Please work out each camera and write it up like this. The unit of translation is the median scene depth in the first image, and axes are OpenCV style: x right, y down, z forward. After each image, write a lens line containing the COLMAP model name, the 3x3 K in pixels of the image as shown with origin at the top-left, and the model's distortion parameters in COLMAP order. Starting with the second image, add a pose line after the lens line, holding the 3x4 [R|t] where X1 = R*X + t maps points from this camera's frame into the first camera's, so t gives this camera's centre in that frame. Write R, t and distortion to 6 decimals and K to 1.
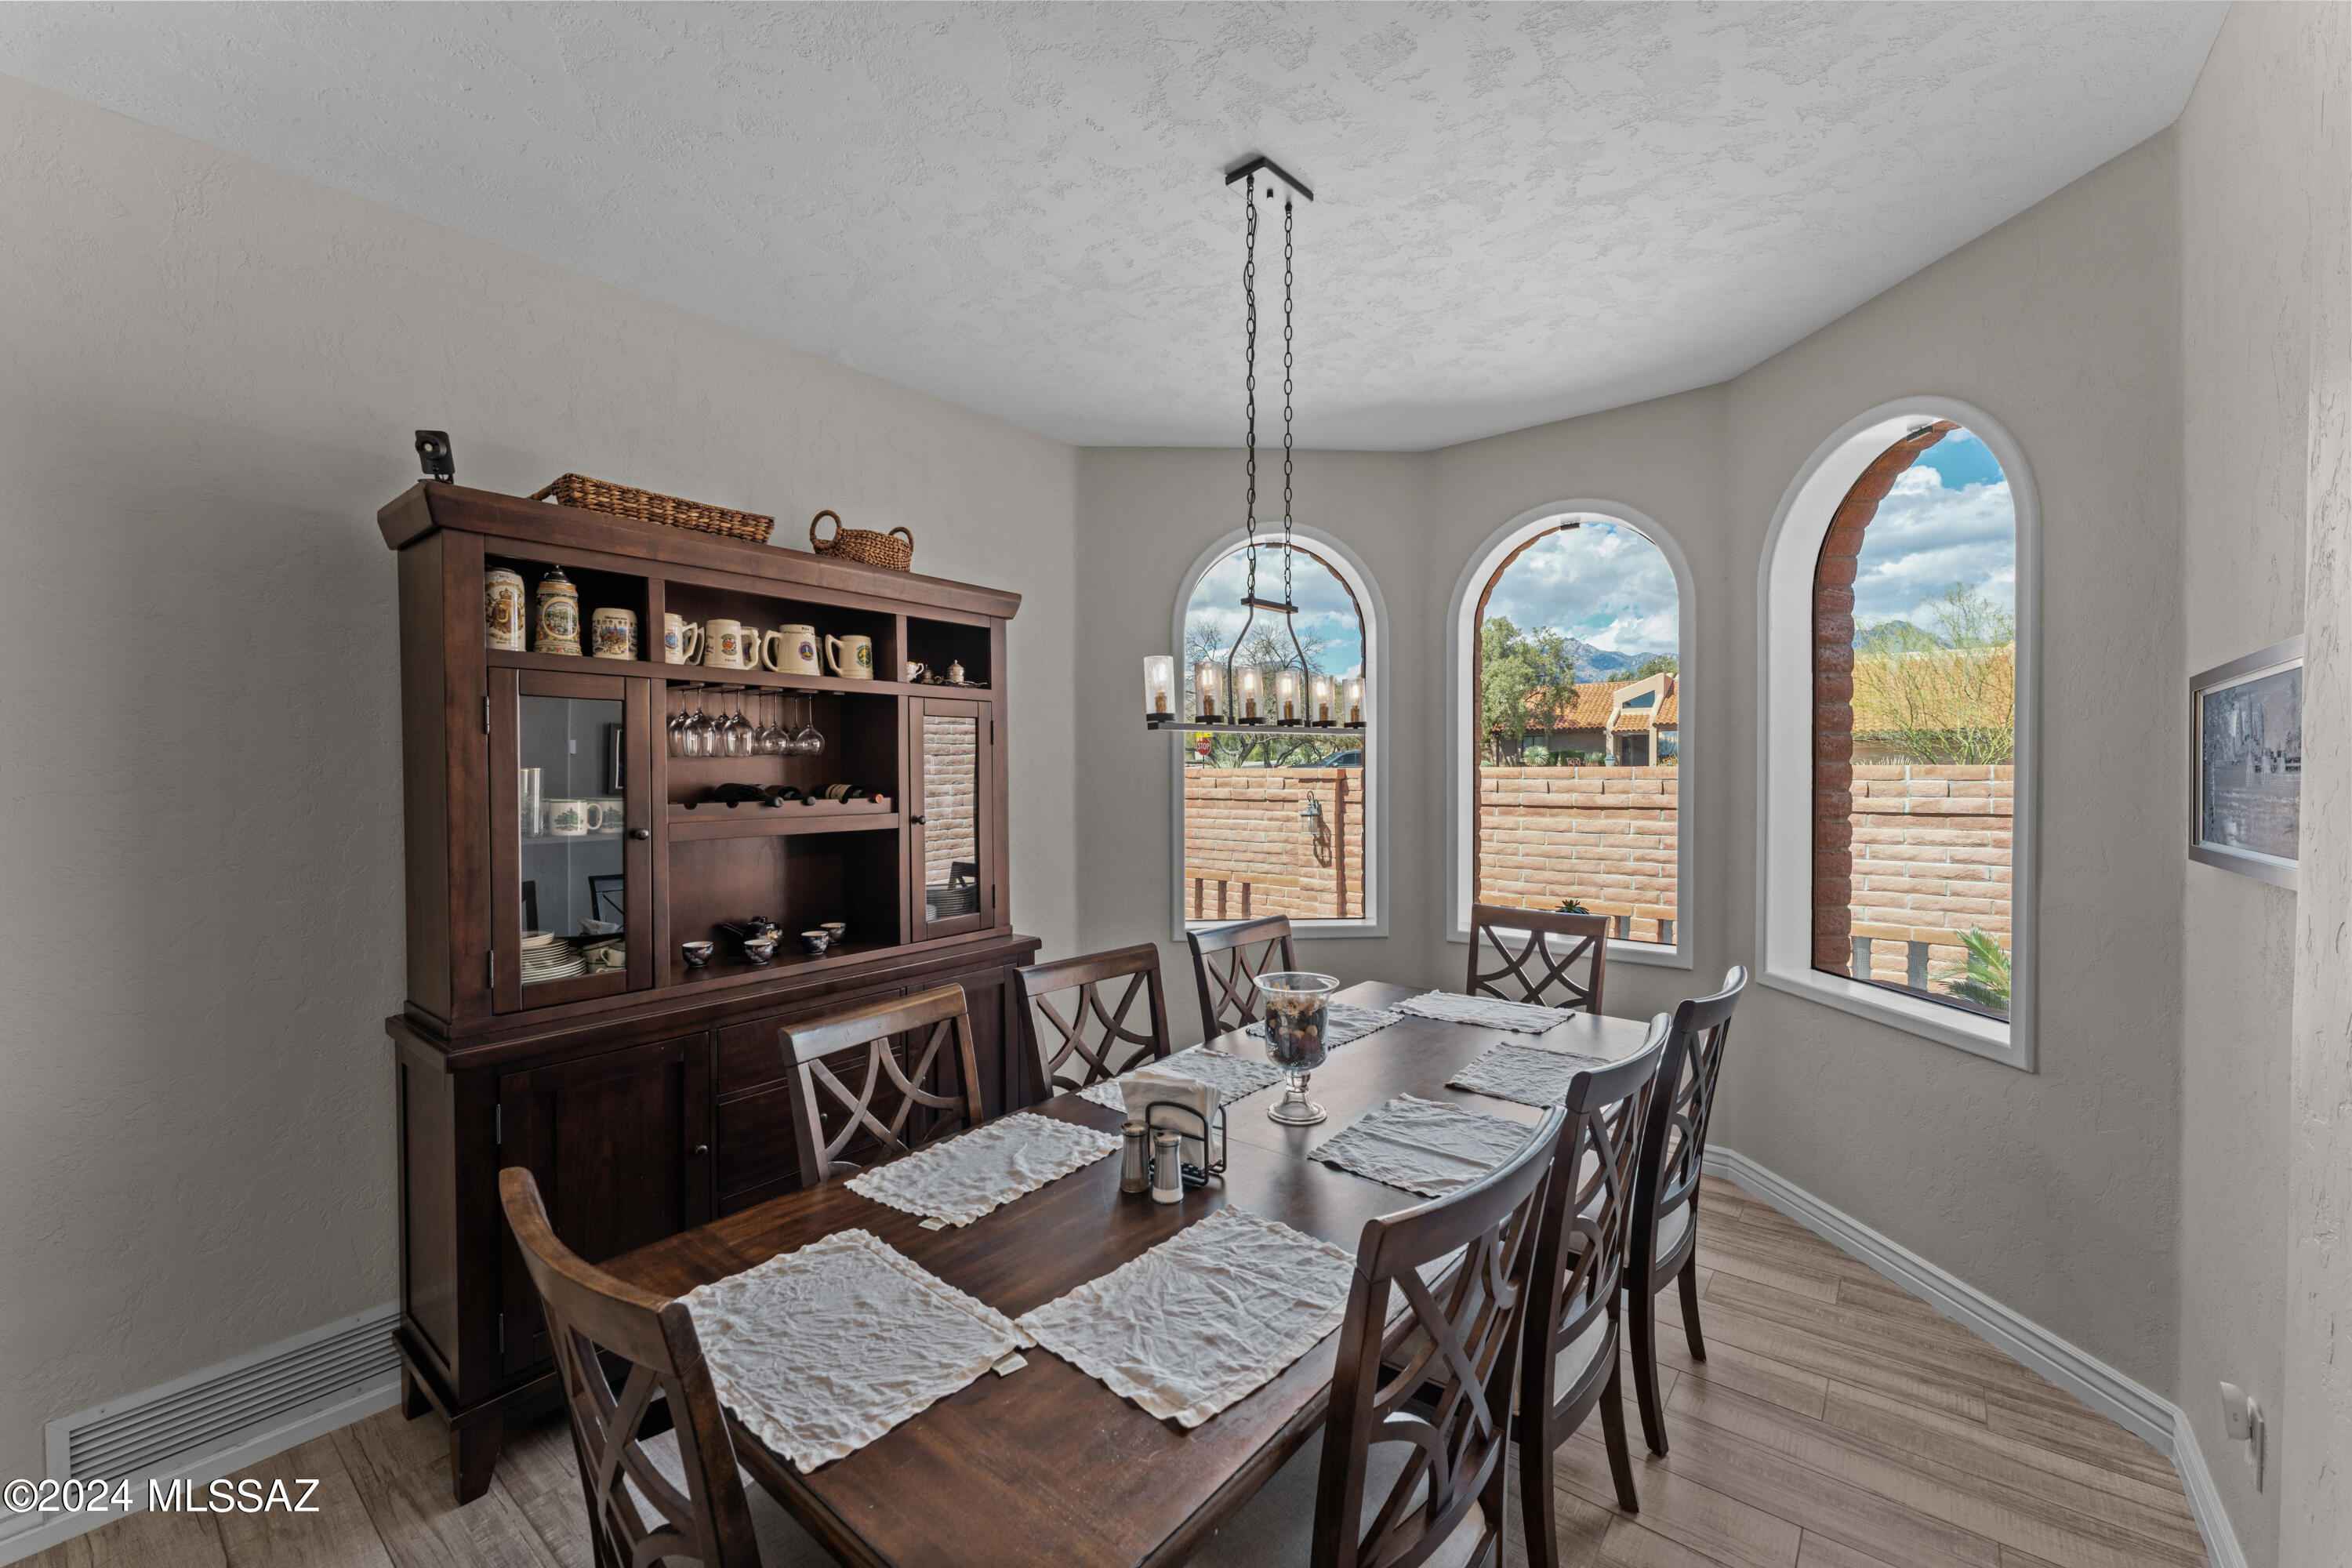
lens RADIAL K [[939.1, 0, 1186.8], [0, 939.1, 786.9], [0, 0, 1]] dist [0.000475, 0.000569]
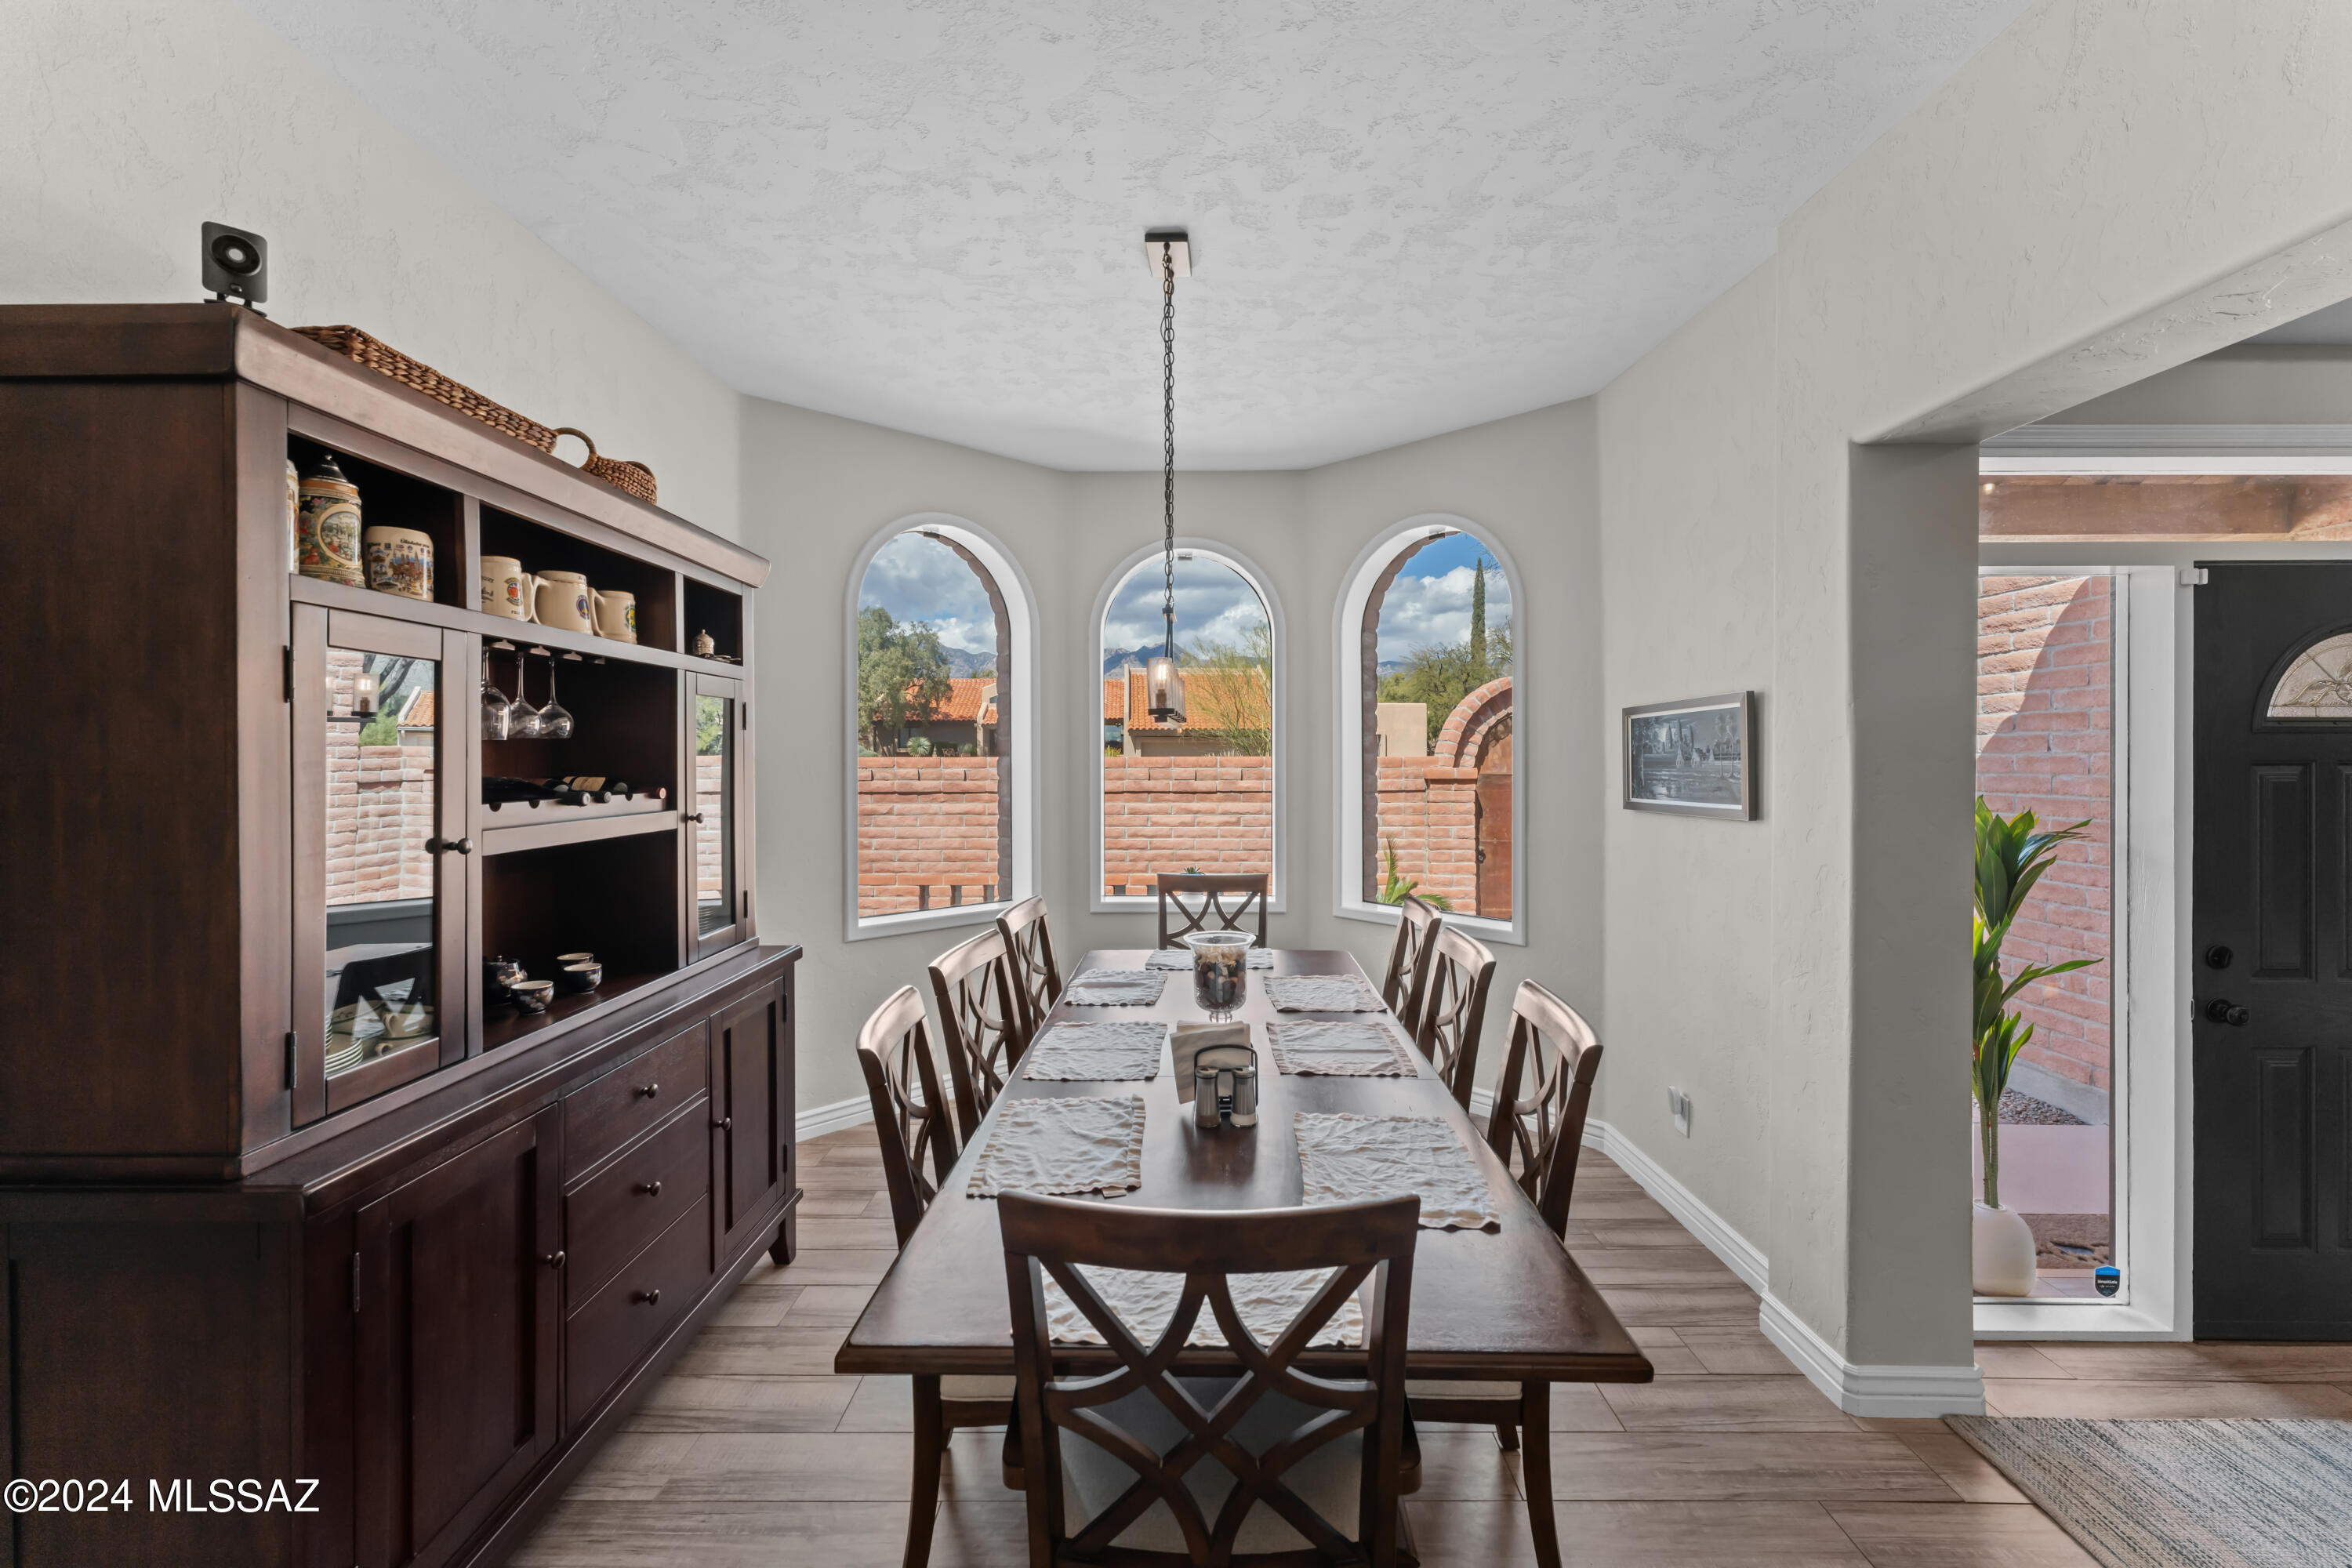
lens RADIAL K [[939.1, 0, 1197.3], [0, 939.1, 764.6], [0, 0, 1]] dist [0.000475, 0.000569]
pose [[0.784526, -0.002294, 0.620092, -0.461929], [0.010596, 0.999897, -0.009707, 0.000324], [-0.620006, 0.014185, 0.784469, 0.062820]]
